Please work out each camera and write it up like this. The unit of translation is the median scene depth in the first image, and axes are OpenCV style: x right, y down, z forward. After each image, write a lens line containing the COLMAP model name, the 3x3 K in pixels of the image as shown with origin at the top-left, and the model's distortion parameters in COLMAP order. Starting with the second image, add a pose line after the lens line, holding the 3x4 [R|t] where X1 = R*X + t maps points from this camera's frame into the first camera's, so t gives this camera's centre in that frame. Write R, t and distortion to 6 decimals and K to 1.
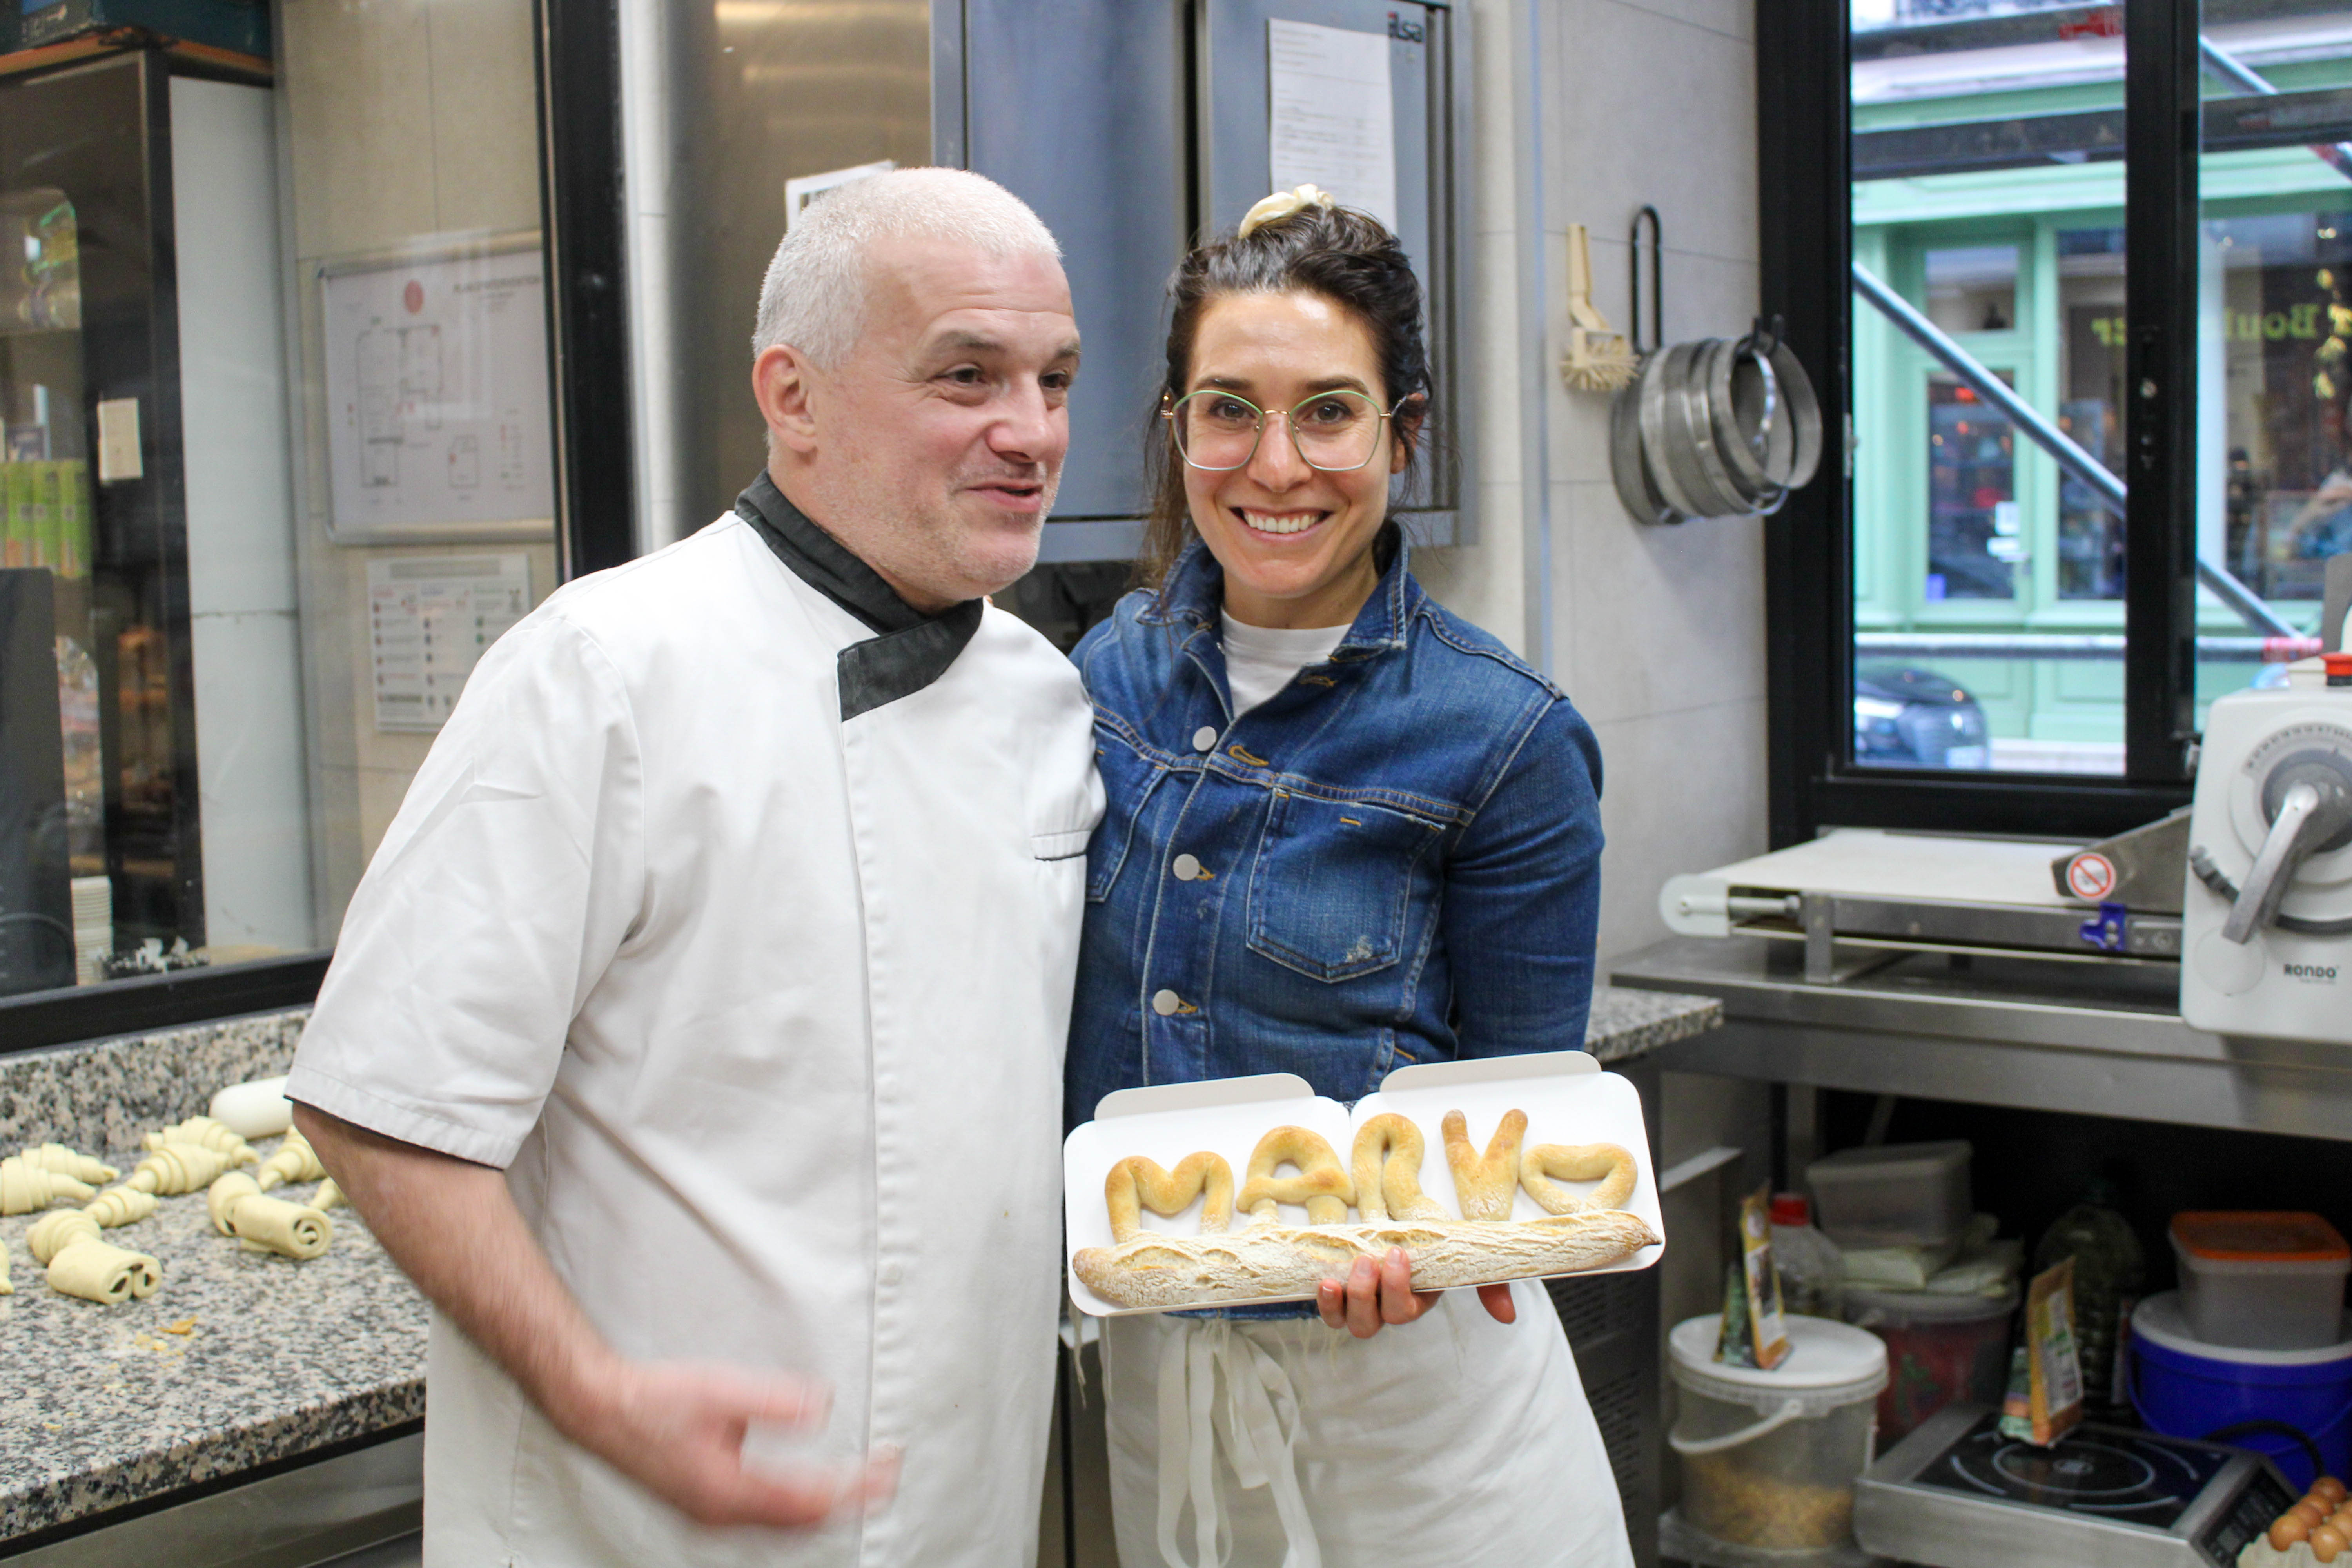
lens RADIAL K [[2785.6, 0, 1176.0], [0, 2785.6, 784.0], [0, 0, 1]] dist [-0.107304, 0.173389]
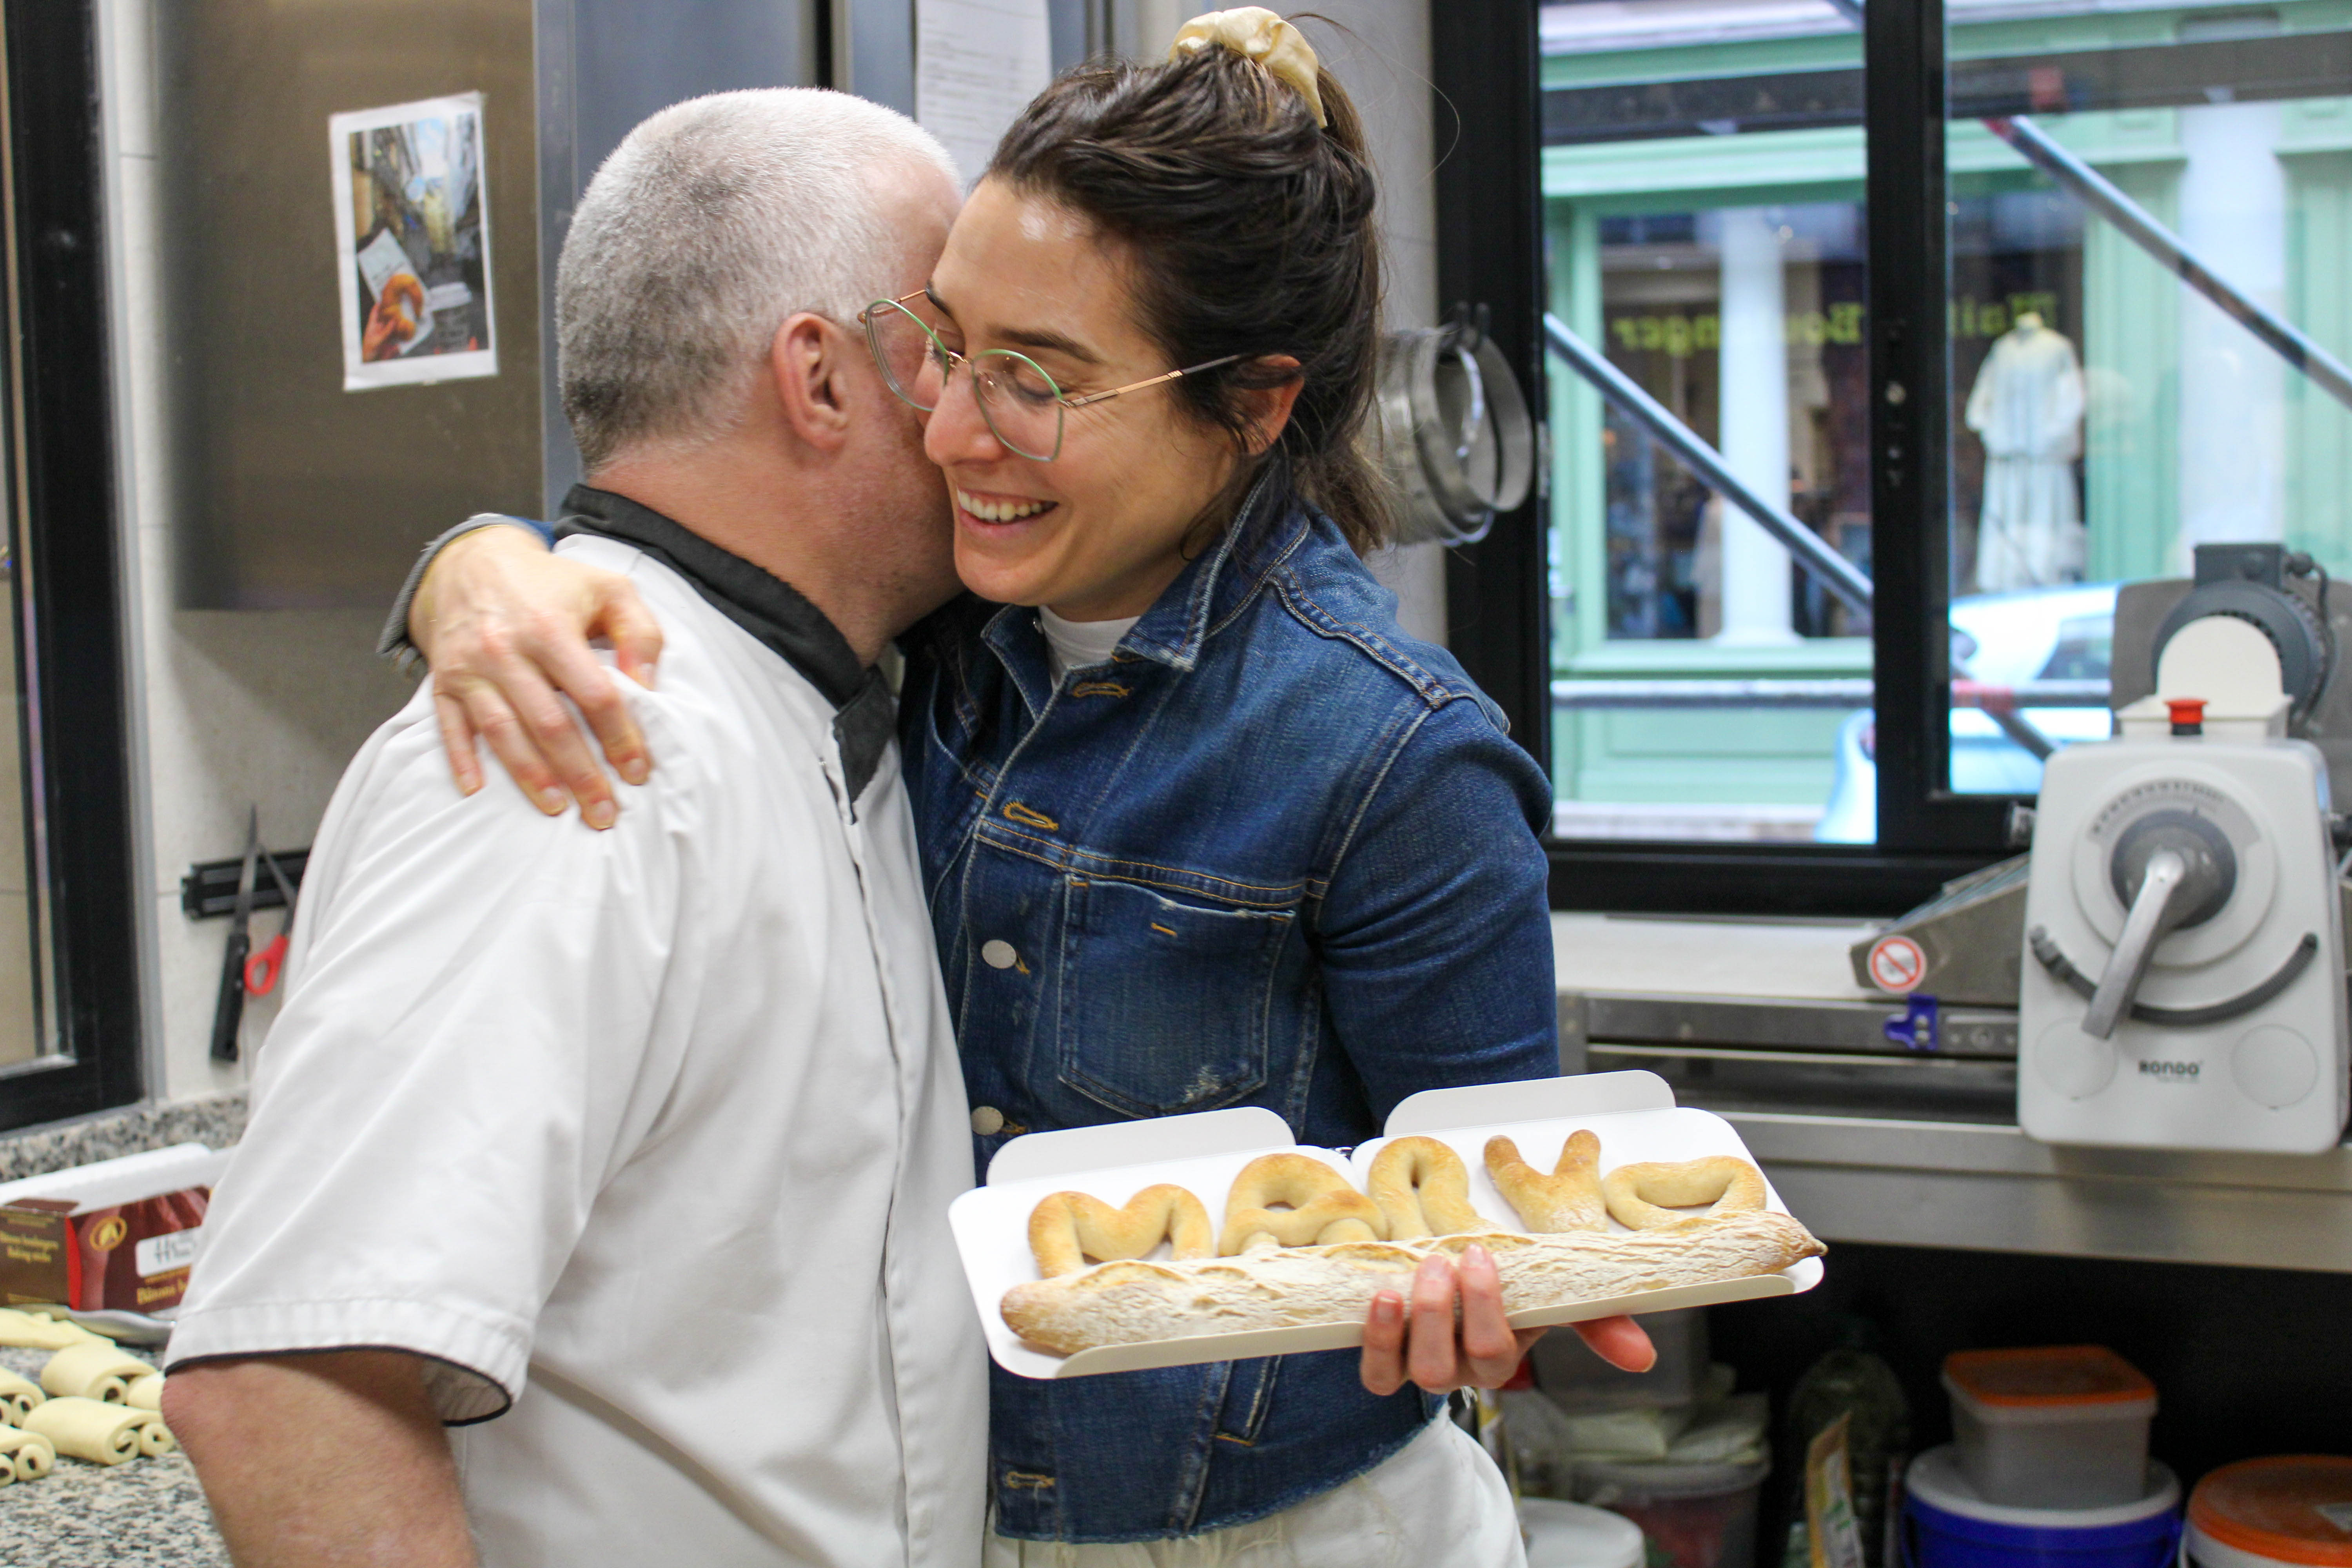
lens RADIAL K [[3304.5, 0, 1164.2], [0, 3304.5, 771.6], [0, 0, 1]] dist [-0.109160, 0.422714]
pose [[0.981380, -0.014631, 0.191516, -0.079745], [0.020065, 0.999448, -0.026466, -0.003264], [-0.191023, 0.029816, 0.981133, 0.045808]]
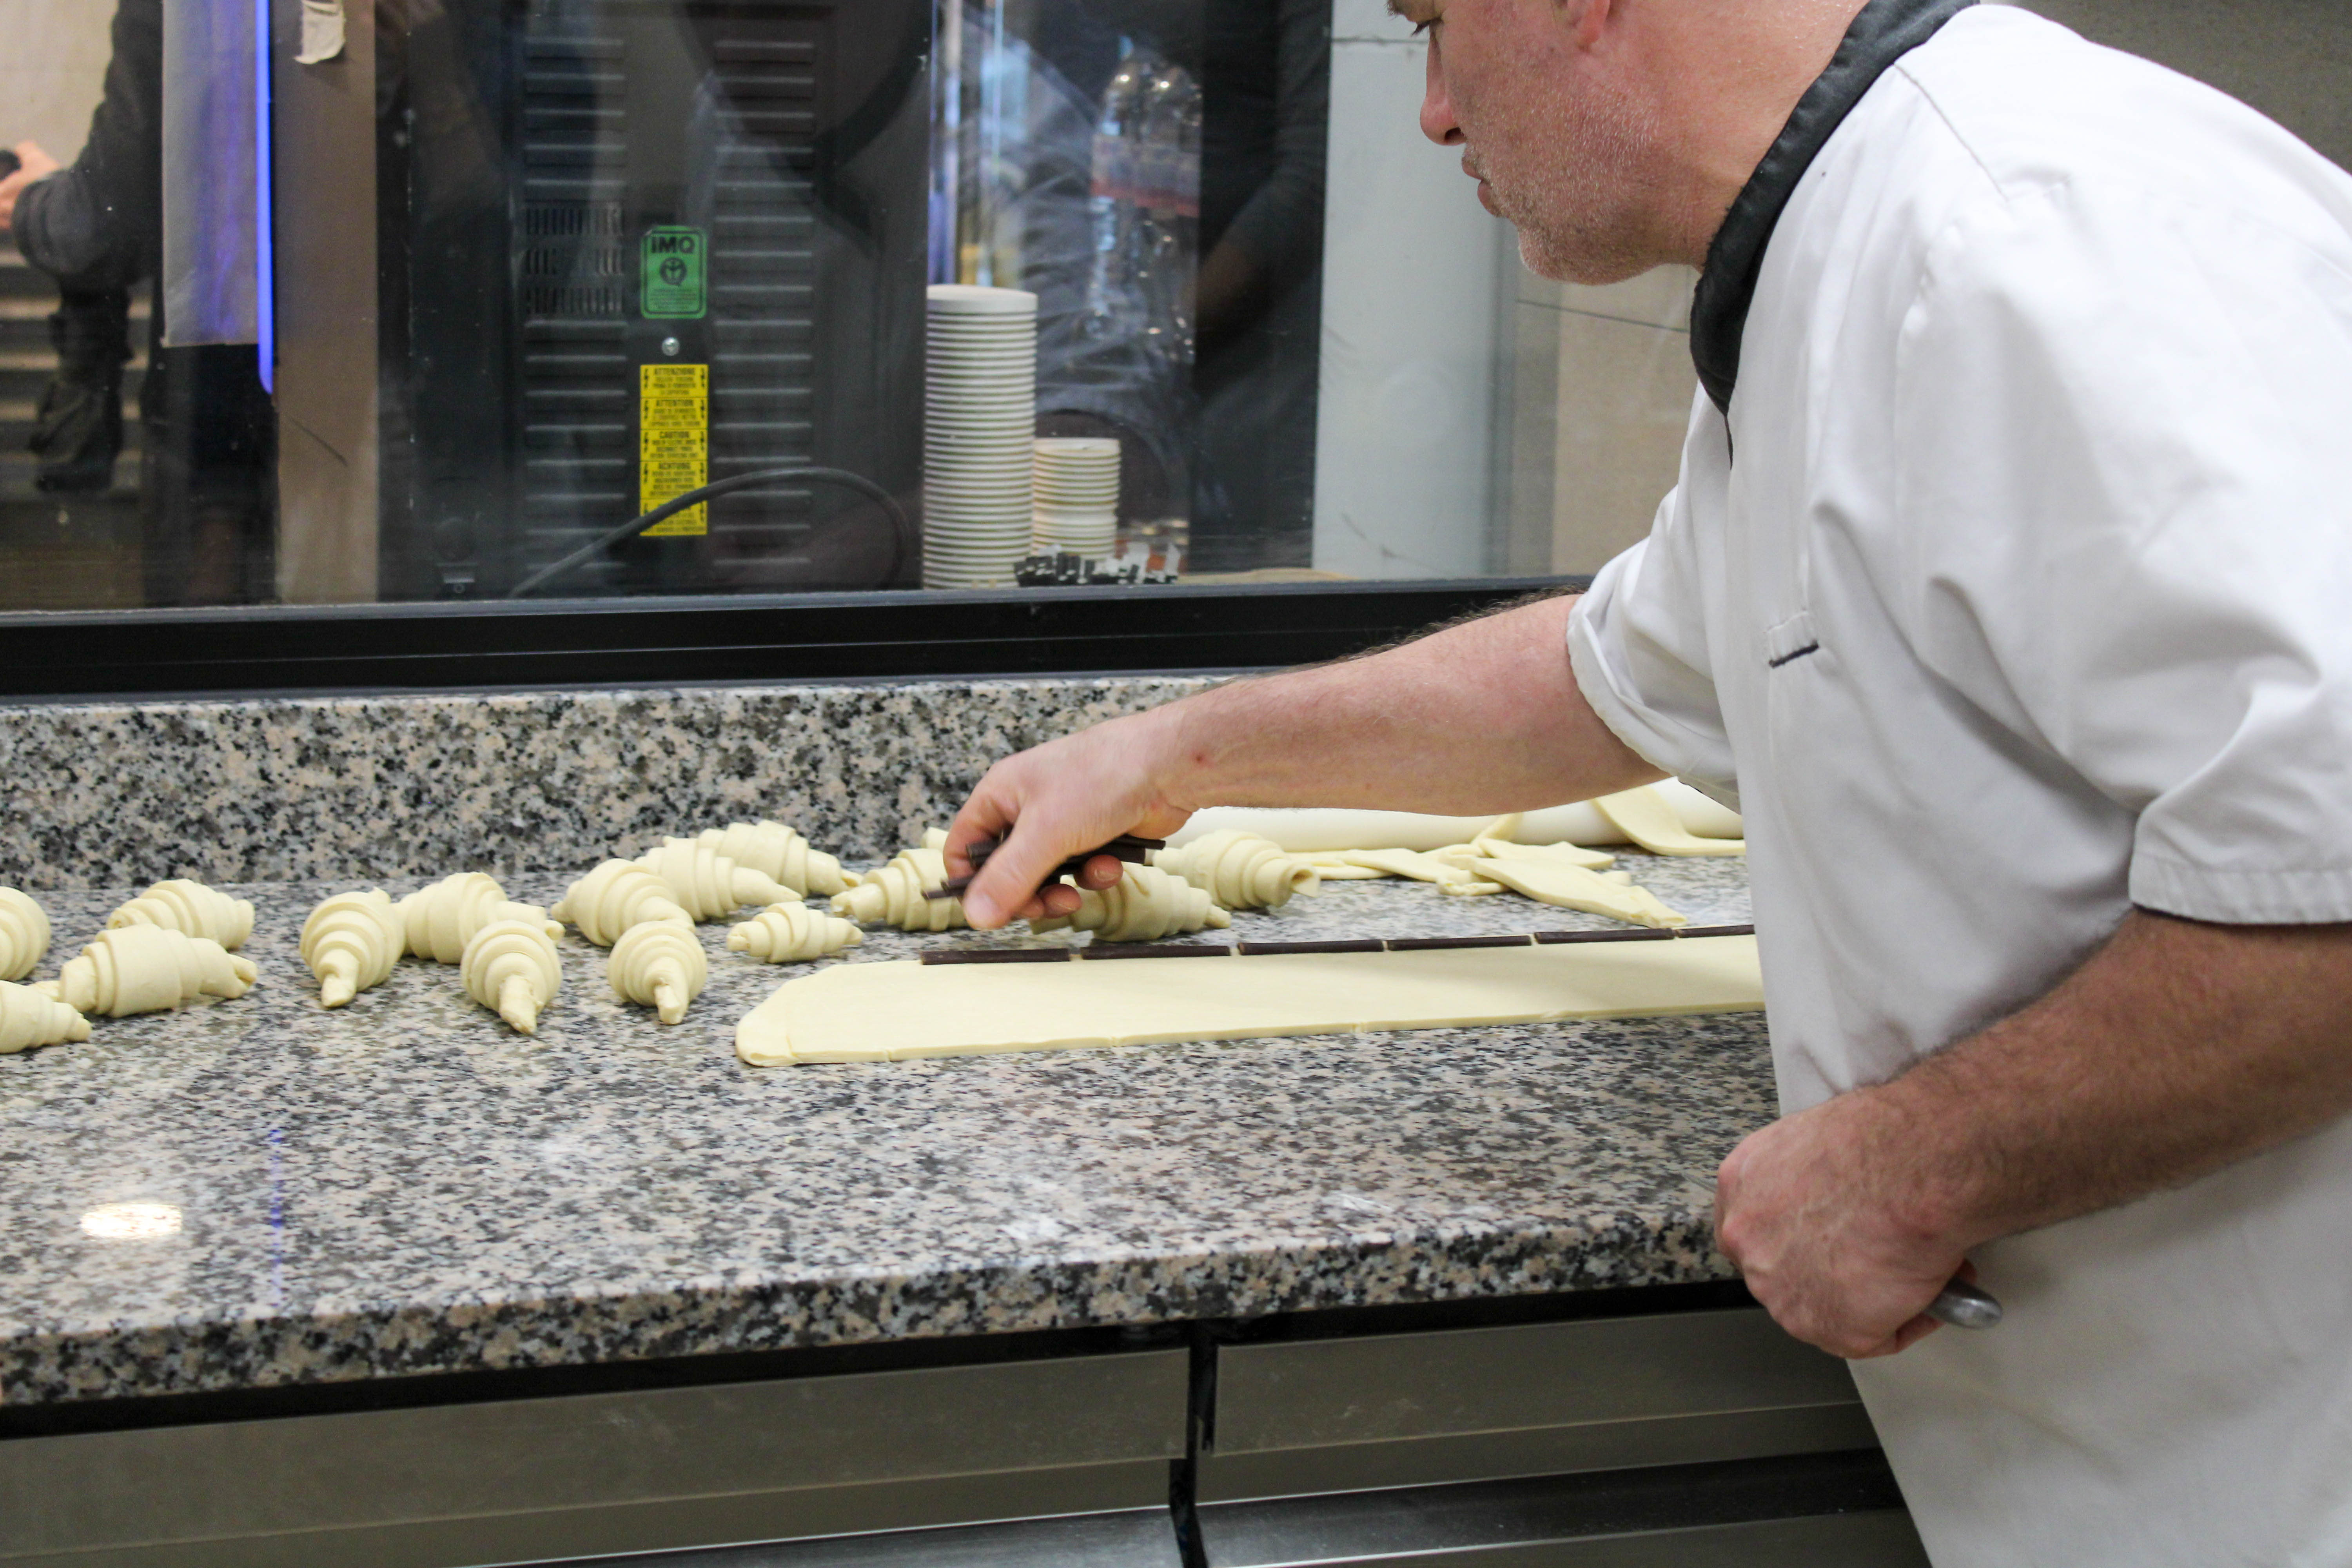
lens RADIAL K [[4360.4, 0, 1176.0], [0, 4360.4, 784.0], [0, 0, 1]] dist [-0.010226, 0.093709]
pose [[0.855349, 0.135029, -0.500145, 0.134117], [-0.092824, 0.989757, 0.108467, 0.001891], [0.509668, -0.046352, 0.859122, 0.130974]]
